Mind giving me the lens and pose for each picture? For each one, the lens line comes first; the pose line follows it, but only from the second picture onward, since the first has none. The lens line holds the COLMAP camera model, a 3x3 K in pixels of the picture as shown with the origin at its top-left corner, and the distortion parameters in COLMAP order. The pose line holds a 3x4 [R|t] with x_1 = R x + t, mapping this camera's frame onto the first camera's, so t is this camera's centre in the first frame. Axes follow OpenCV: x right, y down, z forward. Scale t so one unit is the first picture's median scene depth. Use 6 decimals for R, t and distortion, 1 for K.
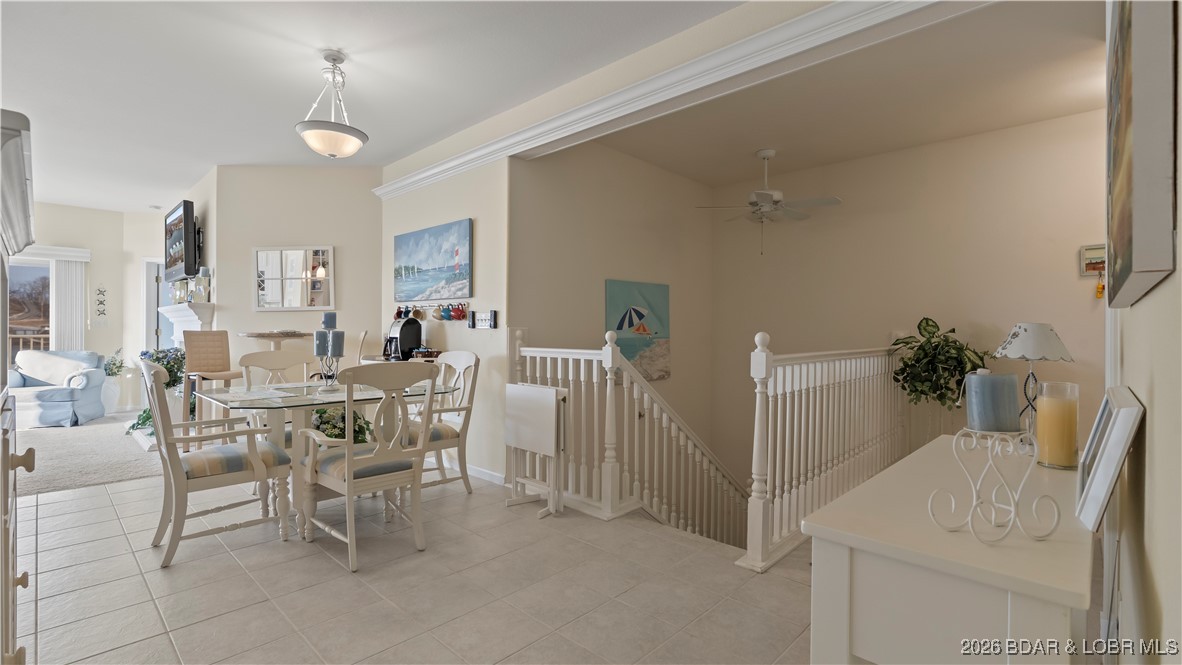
lens RADIAL K [[534.4, 0, 583.7], [0, 534.4, 333.6], [0, 0, 1]] dist [-0.002239, -0.000251]
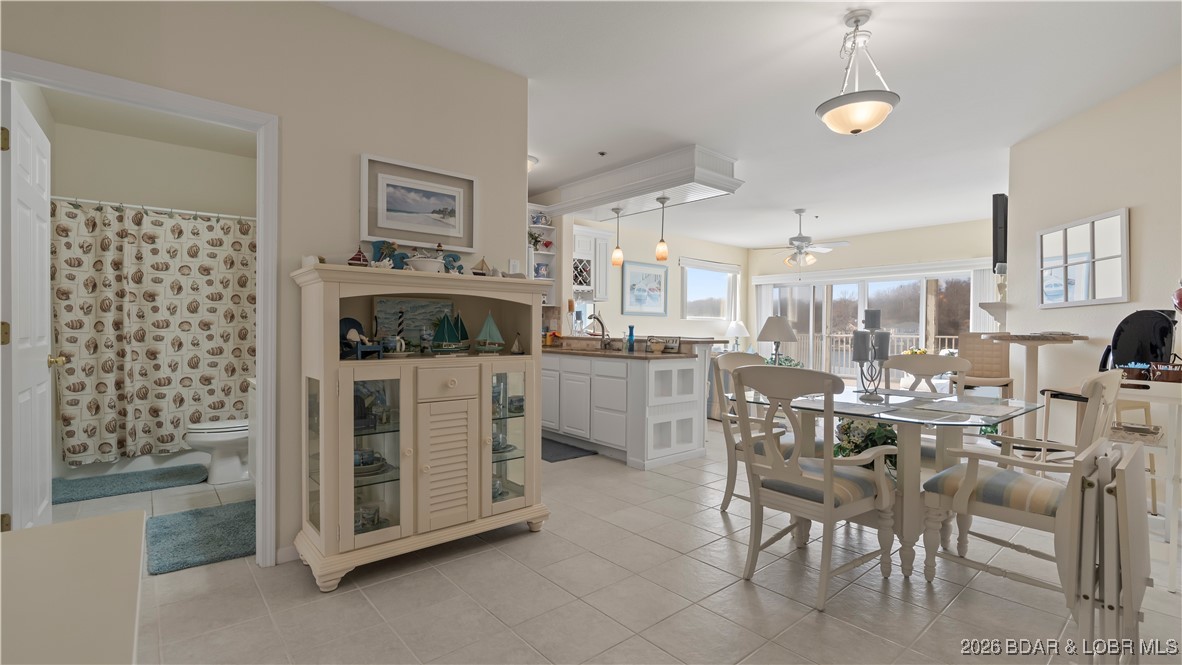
lens RADIAL K [[534.4, 0, 583.7], [0, 534.4, 333.6], [0, 0, 1]] dist [-0.002239, -0.000251]
pose [[-0.093744, 0.004411, -0.995587, 0.327121], [-0.012085, 0.999911, 0.005568, -0.000017], [0.995523, 0.012553, -0.093683, 0.466581]]
